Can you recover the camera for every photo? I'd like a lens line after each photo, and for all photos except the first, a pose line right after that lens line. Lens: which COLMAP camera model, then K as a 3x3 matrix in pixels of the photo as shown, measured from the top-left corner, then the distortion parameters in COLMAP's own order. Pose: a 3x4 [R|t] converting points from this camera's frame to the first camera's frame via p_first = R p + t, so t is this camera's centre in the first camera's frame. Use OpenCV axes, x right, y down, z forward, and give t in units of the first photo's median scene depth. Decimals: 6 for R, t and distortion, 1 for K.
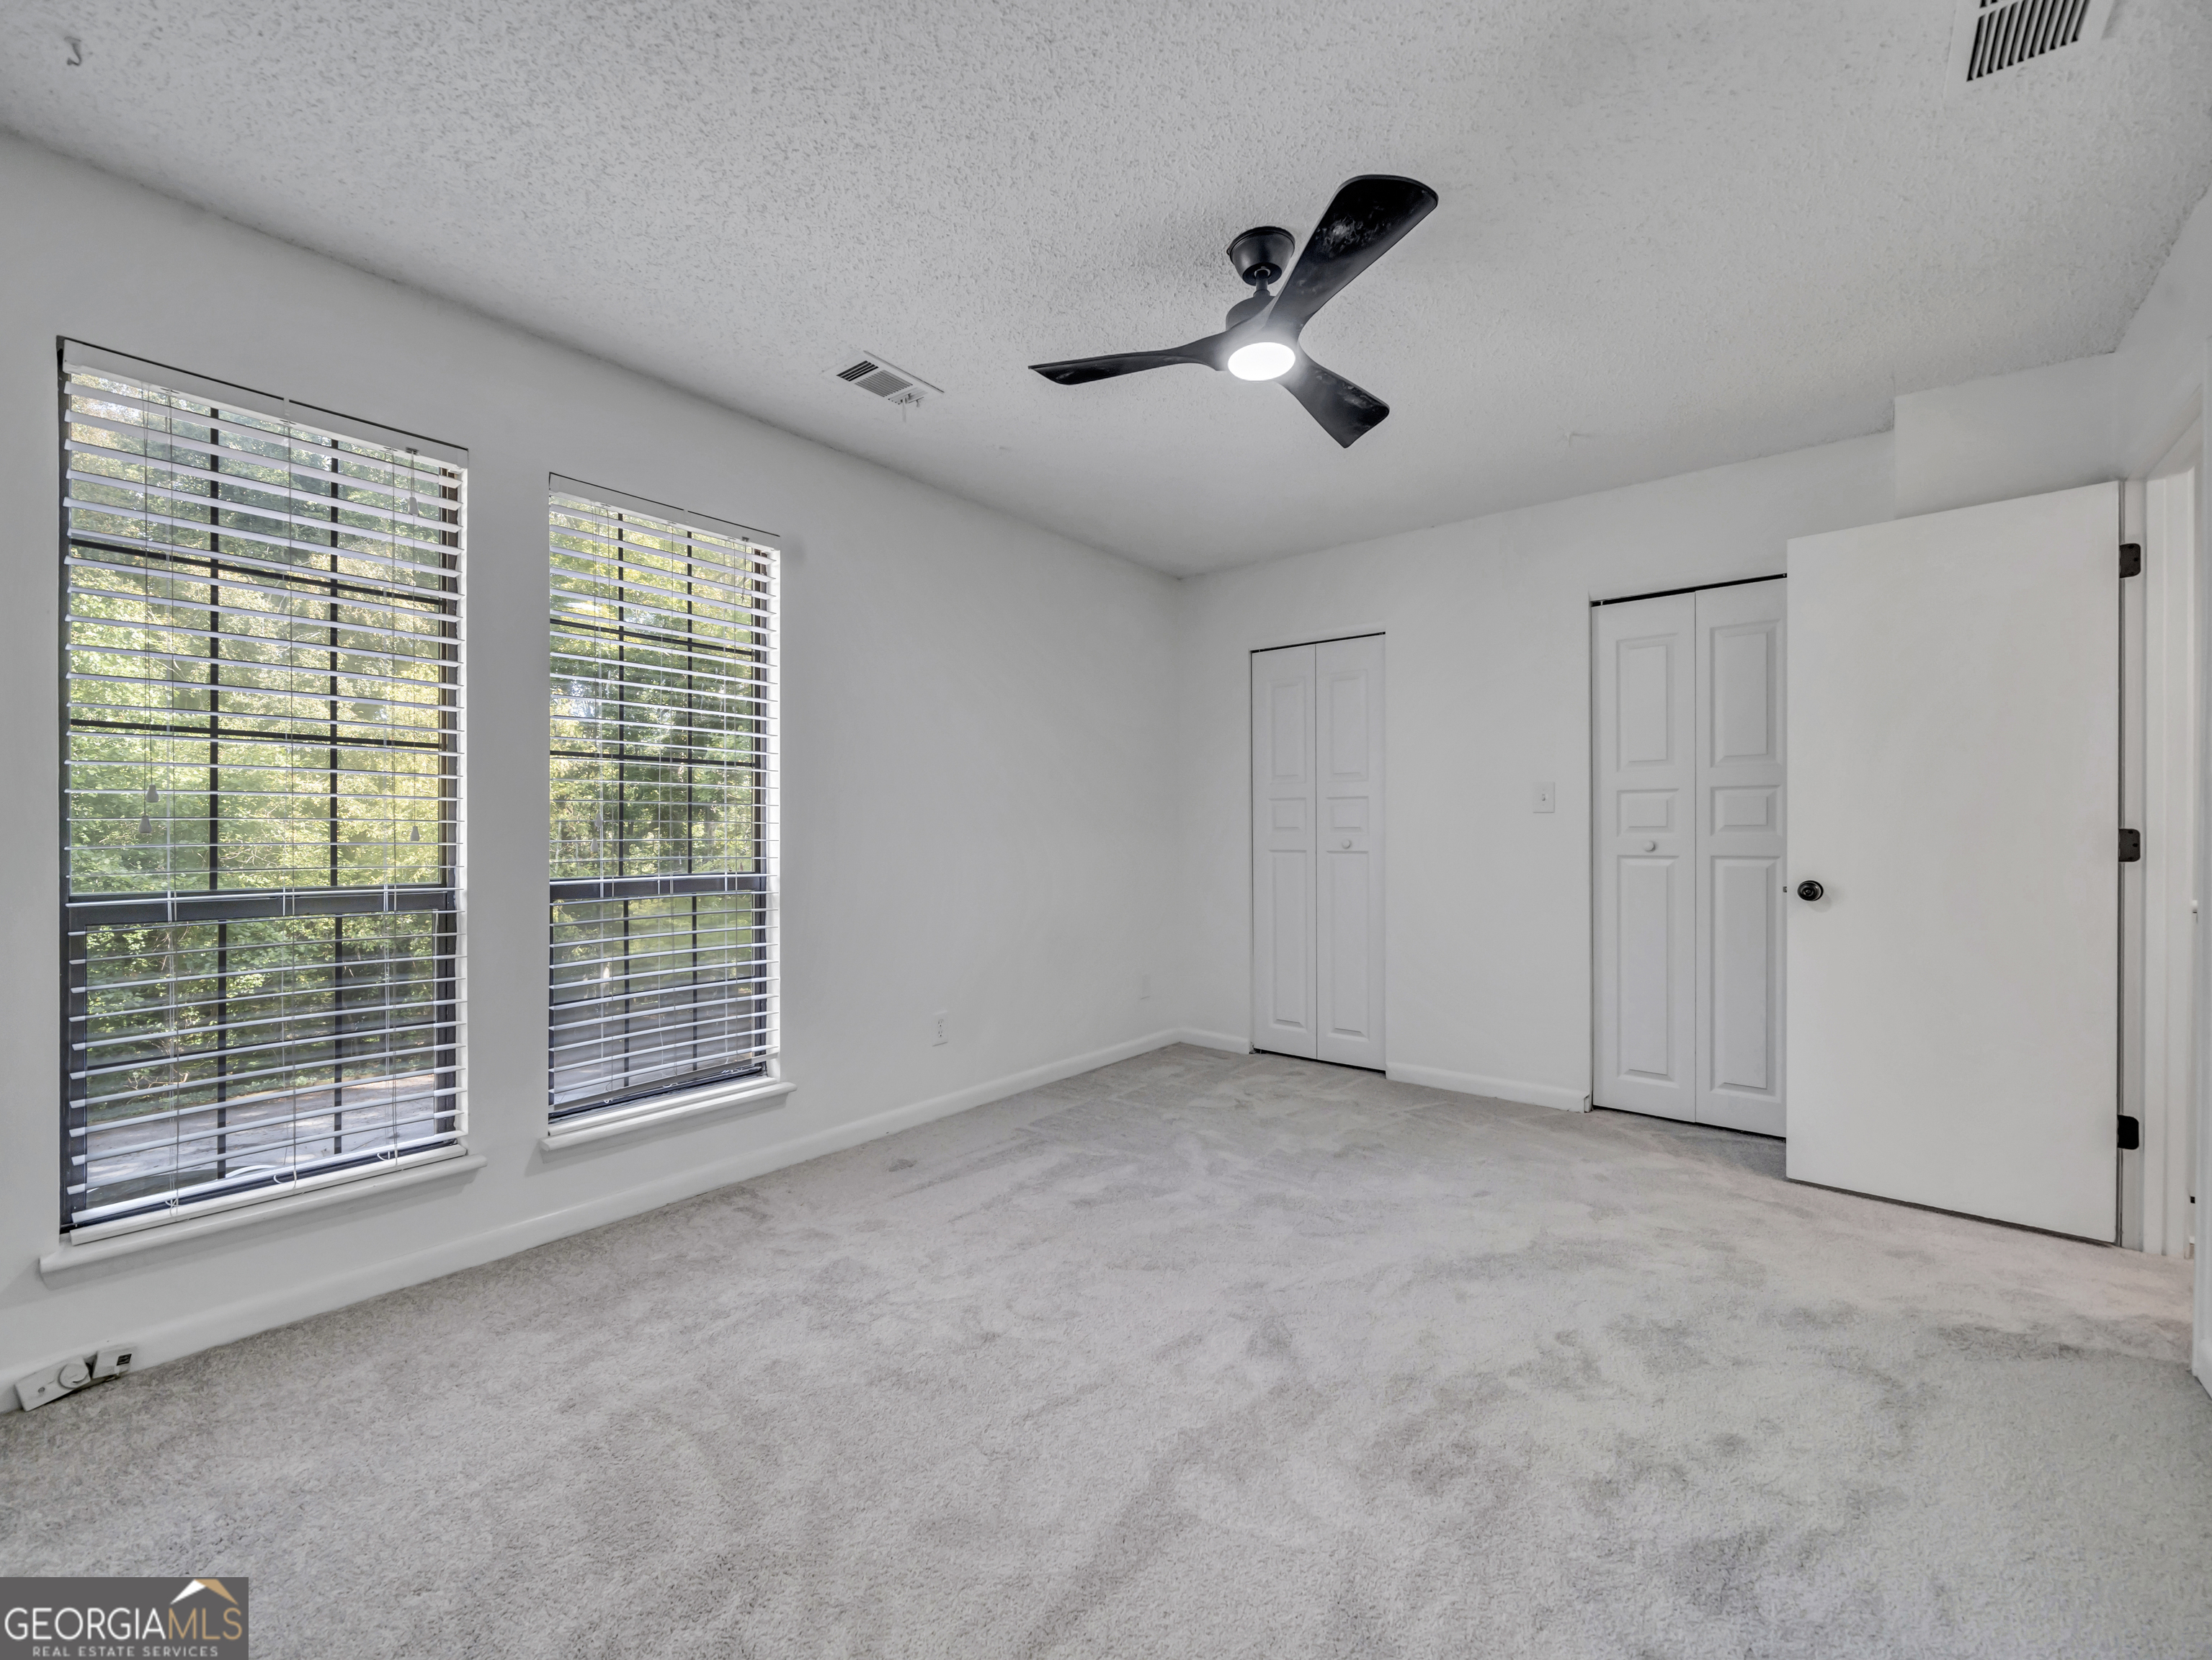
lens RADIAL K [[893.2, 0, 1106.0], [0, 893.2, 830.0], [0, 0, 1]] dist [-0.000018, 0.000096]
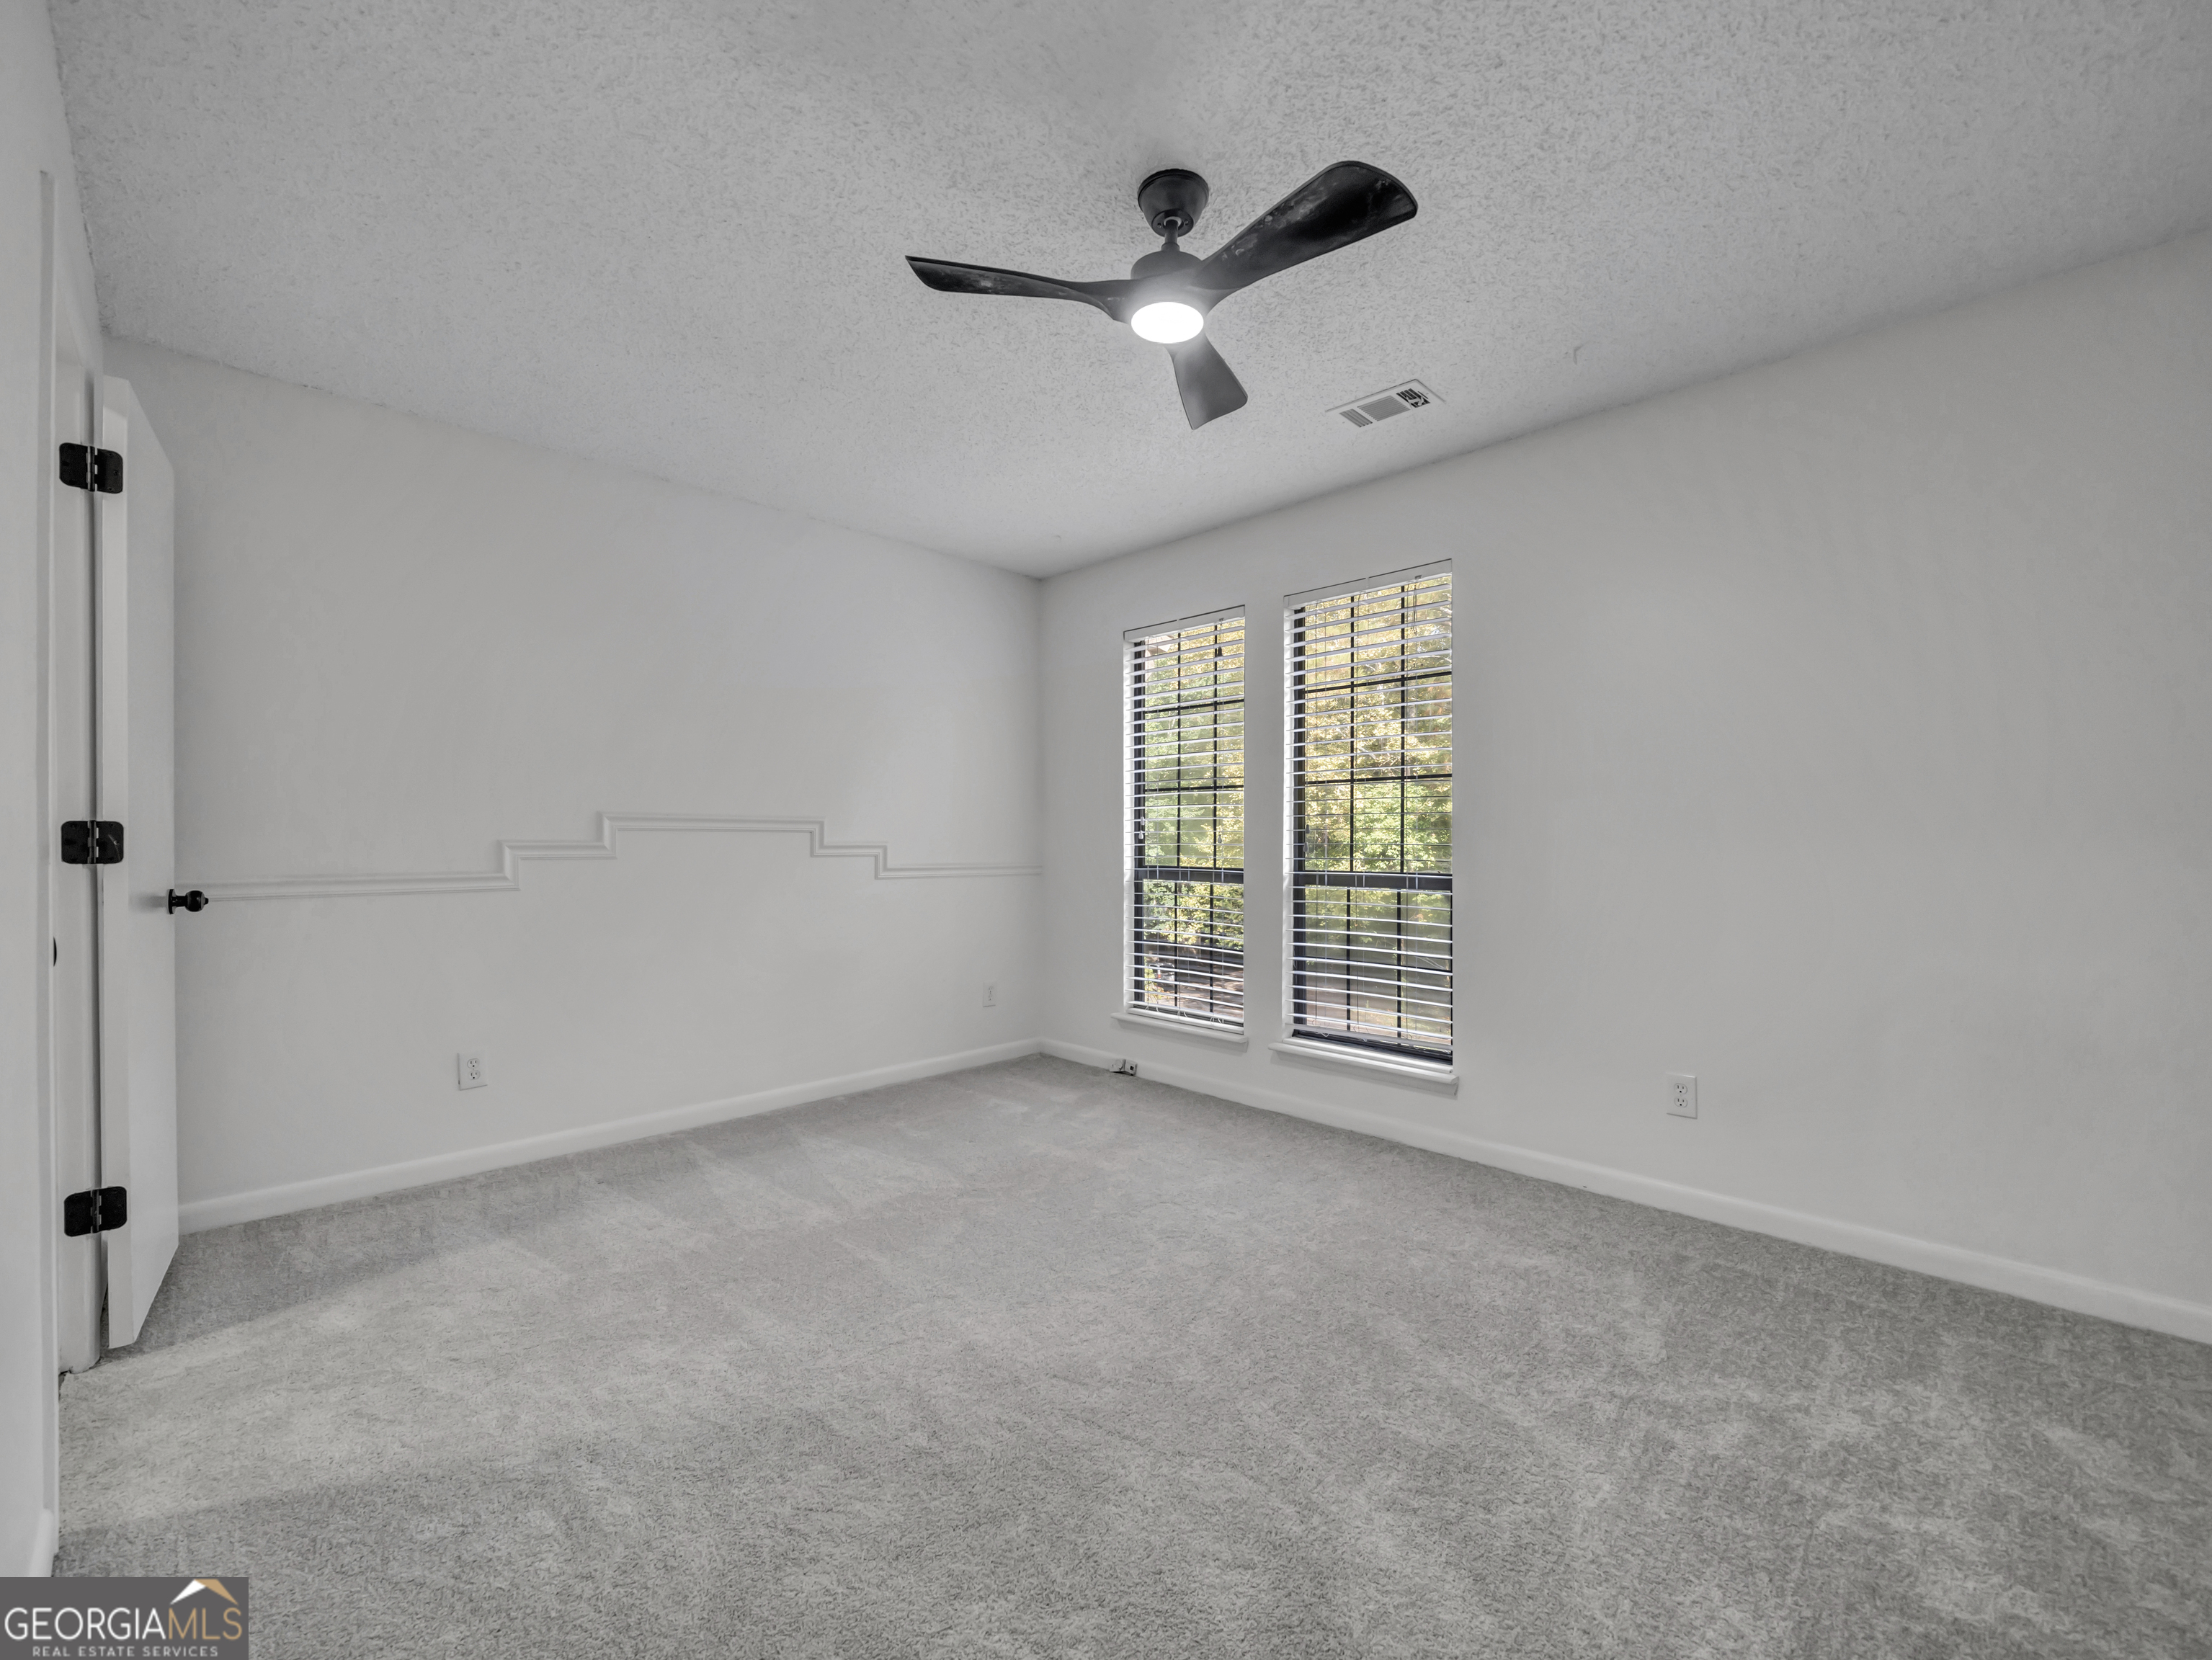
lens RADIAL K [[893.2, 0, 1106.0], [0, 893.2, 830.0], [0, 0, 1]] dist [-0.000018, 0.000096]
pose [[-0.075371, -0.014287, -0.997053, 0.762812], [-0.005094, 0.999890, -0.013942, 0.010168], [0.997143, 0.004028, -0.075436, 0.705362]]
